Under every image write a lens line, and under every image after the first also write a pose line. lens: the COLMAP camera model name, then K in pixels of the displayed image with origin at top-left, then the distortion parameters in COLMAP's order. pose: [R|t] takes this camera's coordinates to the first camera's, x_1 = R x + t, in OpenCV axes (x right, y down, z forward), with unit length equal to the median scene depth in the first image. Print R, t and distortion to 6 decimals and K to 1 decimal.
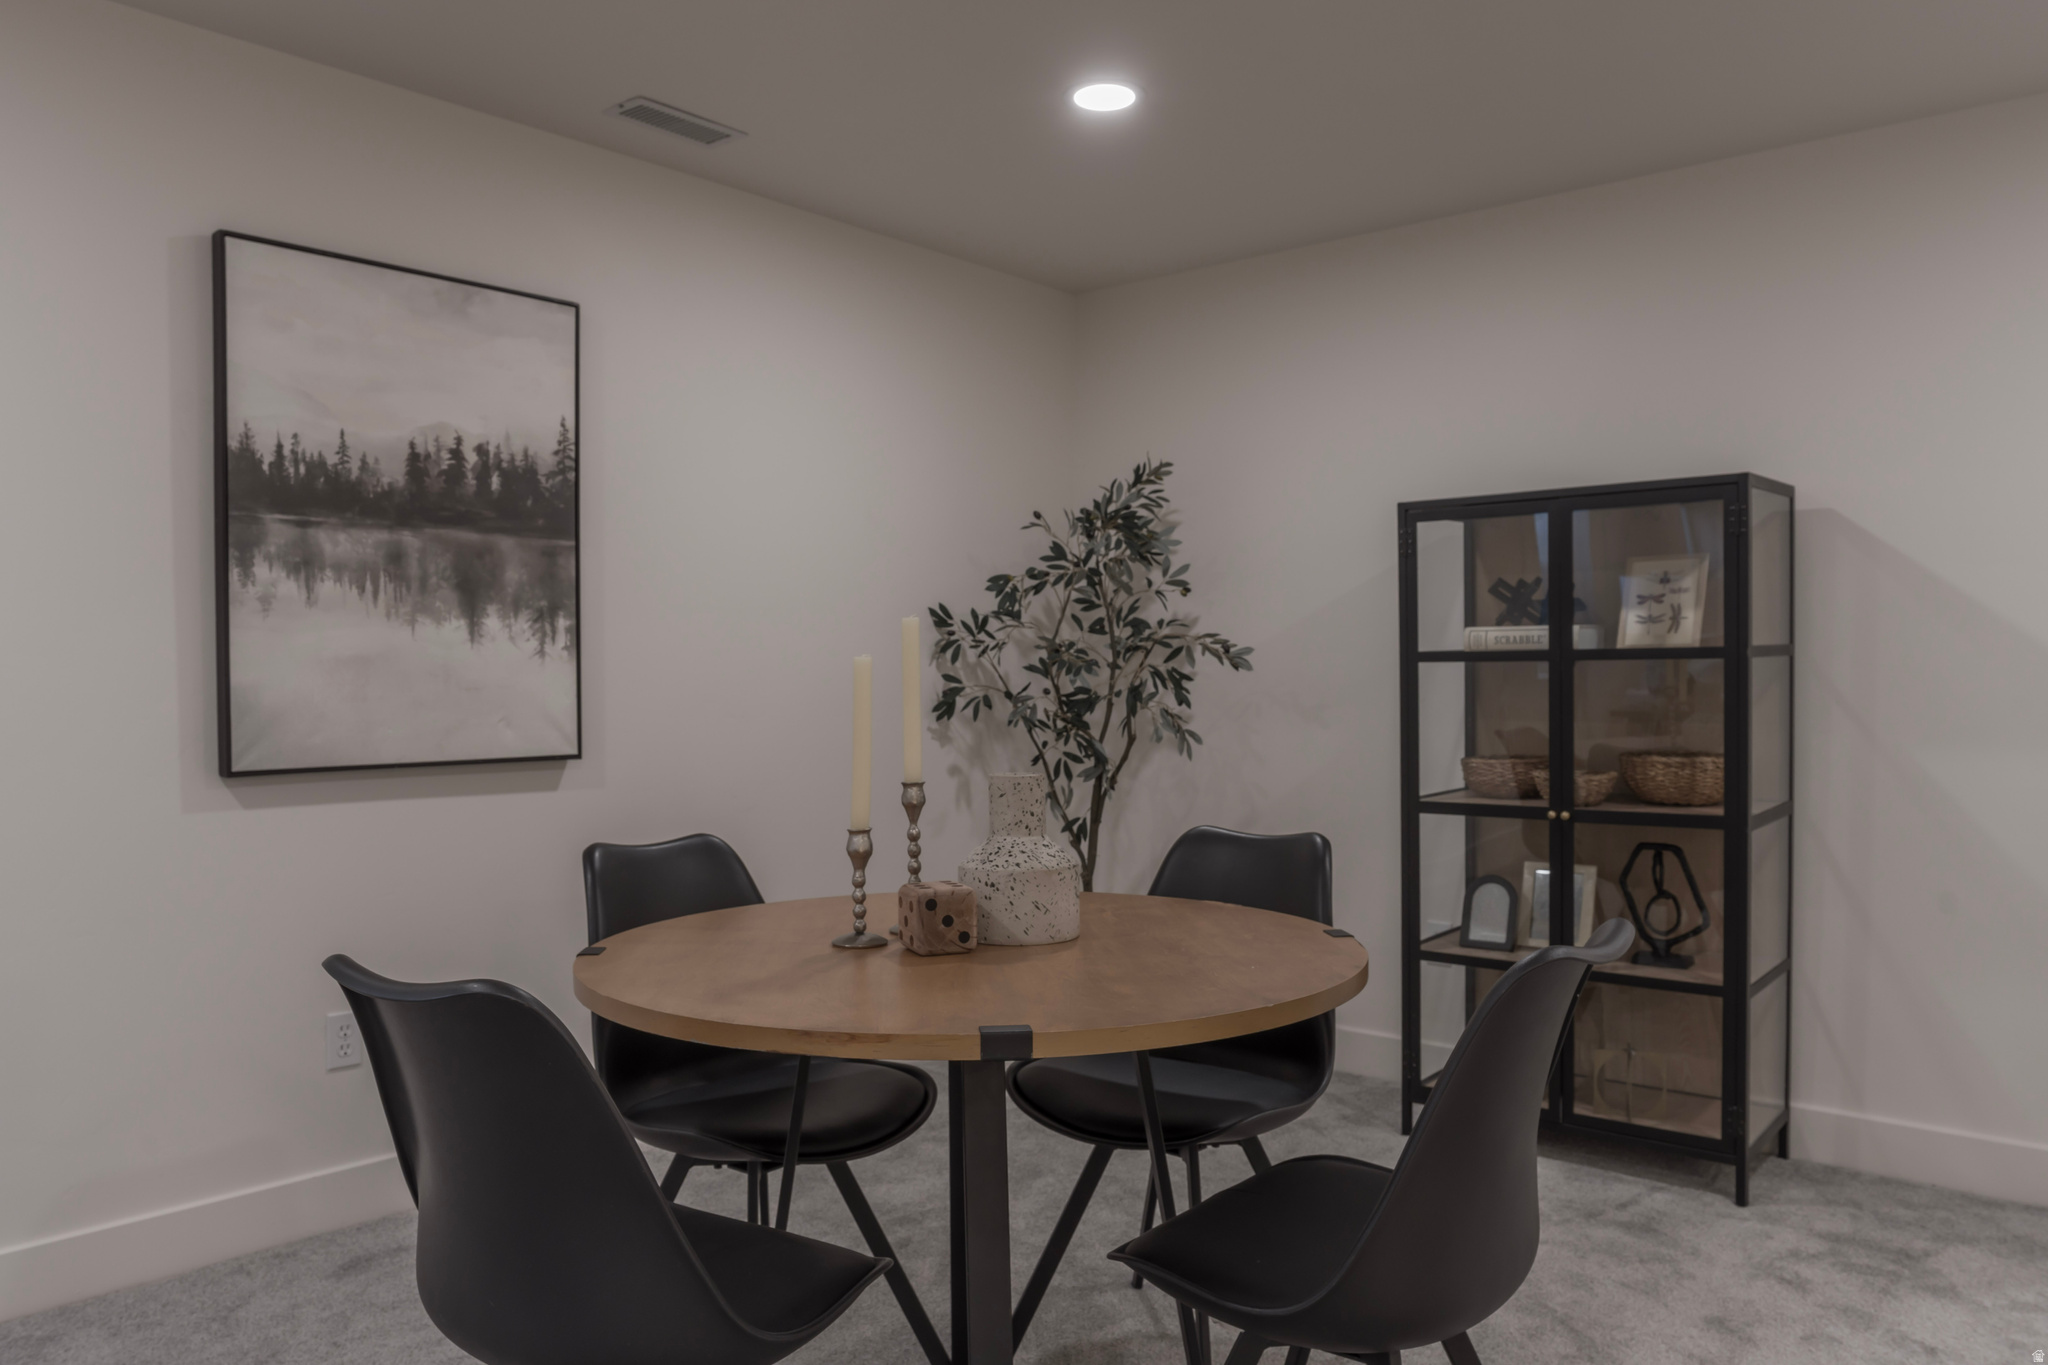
lens RADIAL K [[1314.4, 0, 1023.1], [0, 1314.4, 696.4], [0, 0, 1]] dist [-0.034674, -0.002031]
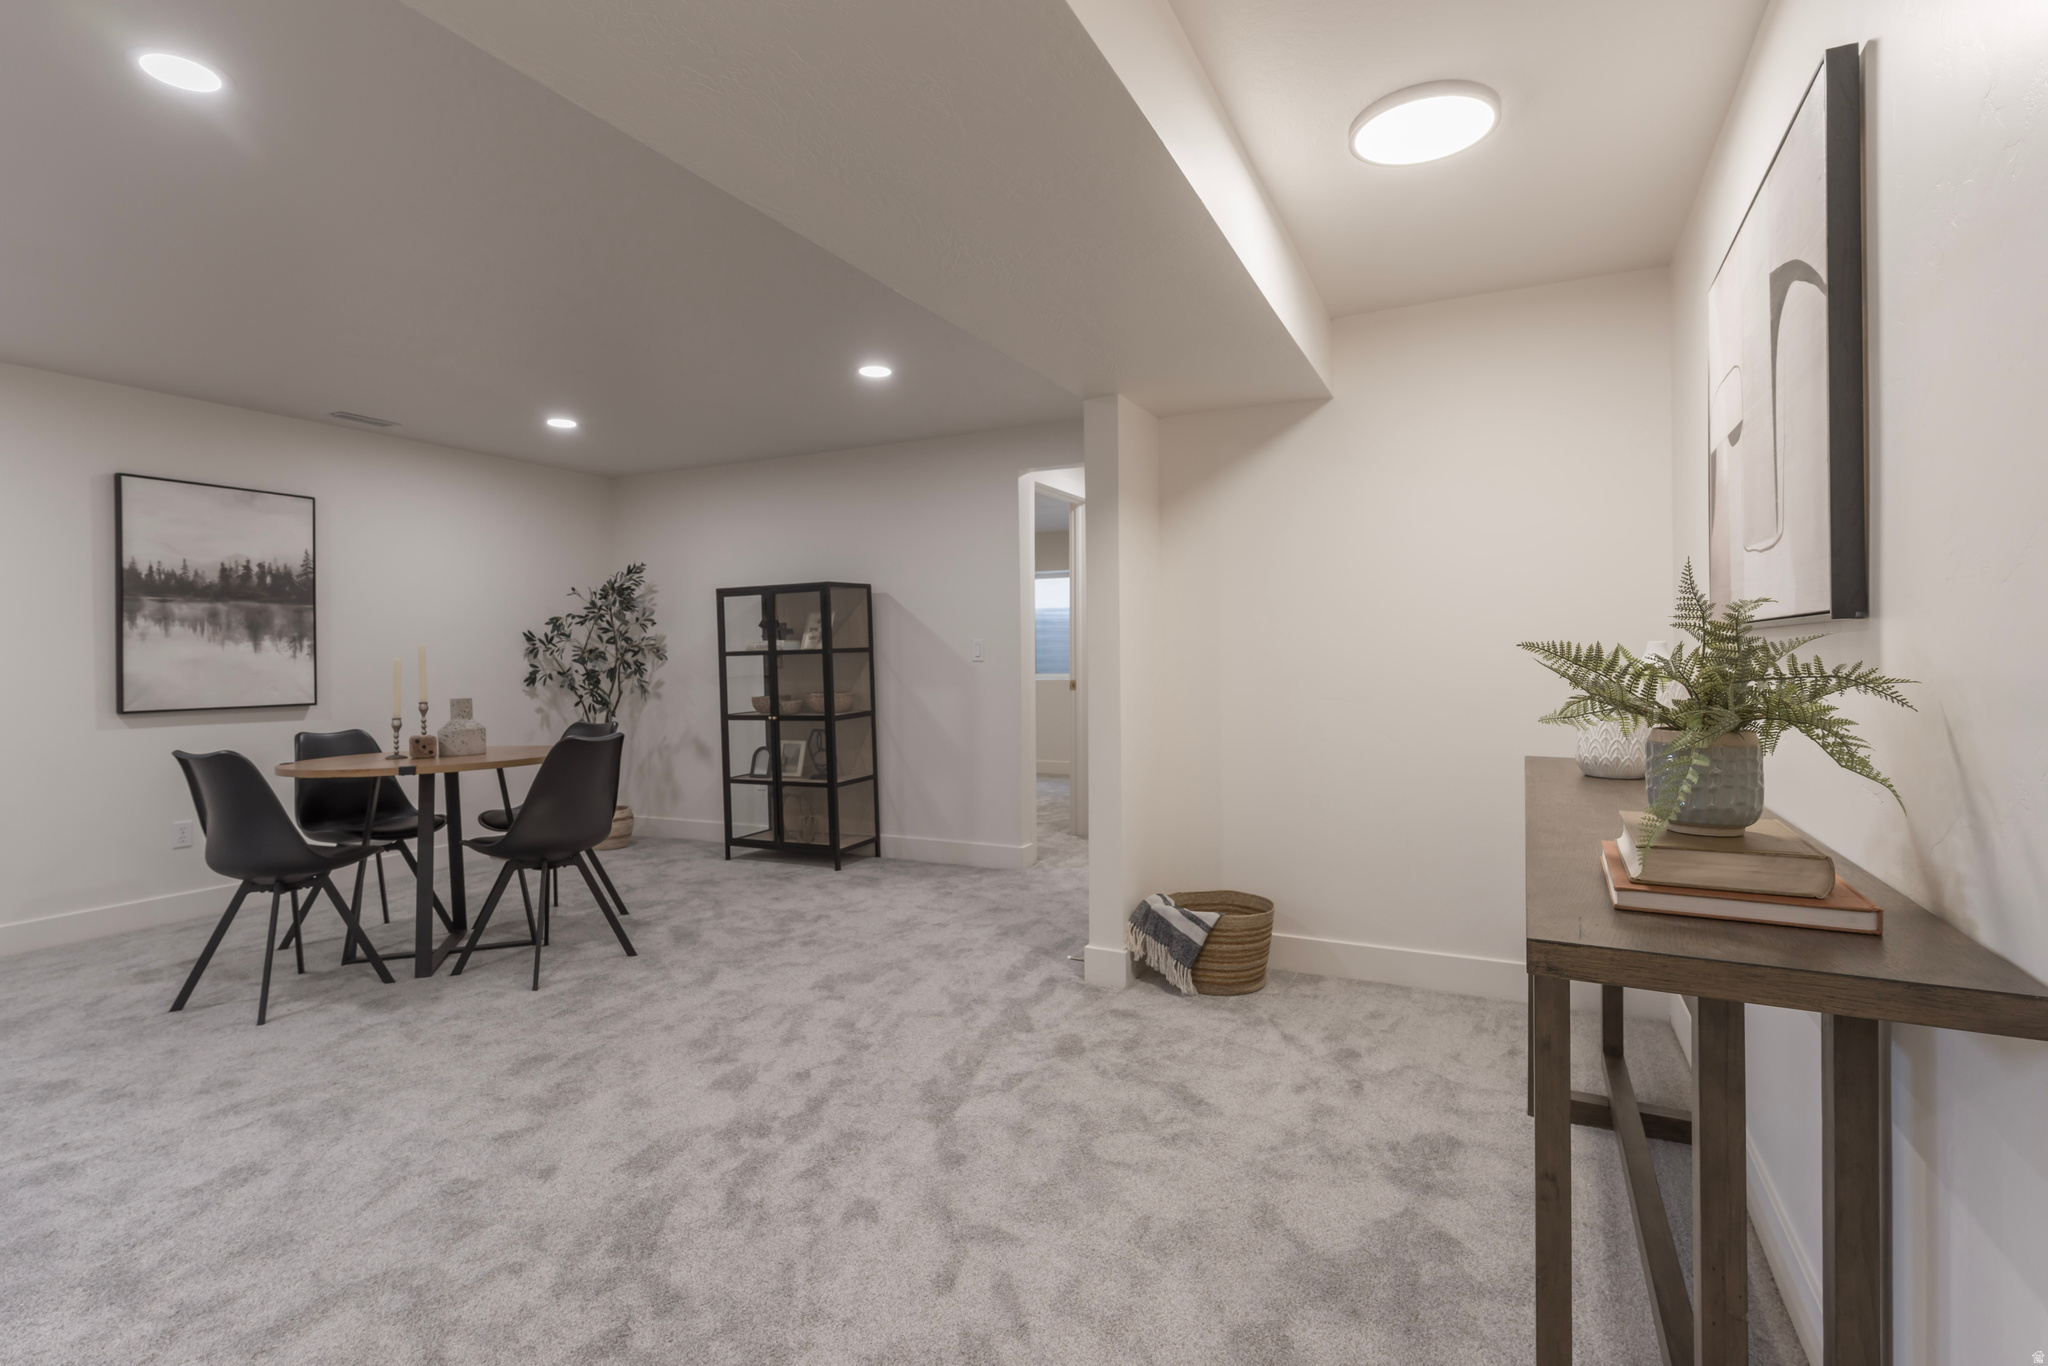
lens RADIAL K [[989.5, 0, 1057.2], [0, 989.5, 653.1], [0, 0, 1]] dist [0.003759, 0.001358]
pose [[0.973218, -0.009333, 0.229693, 0.507995], [0.015385, 0.999580, -0.024573, 0.022557], [-0.229367, 0.027449, 0.972953, -0.937417]]
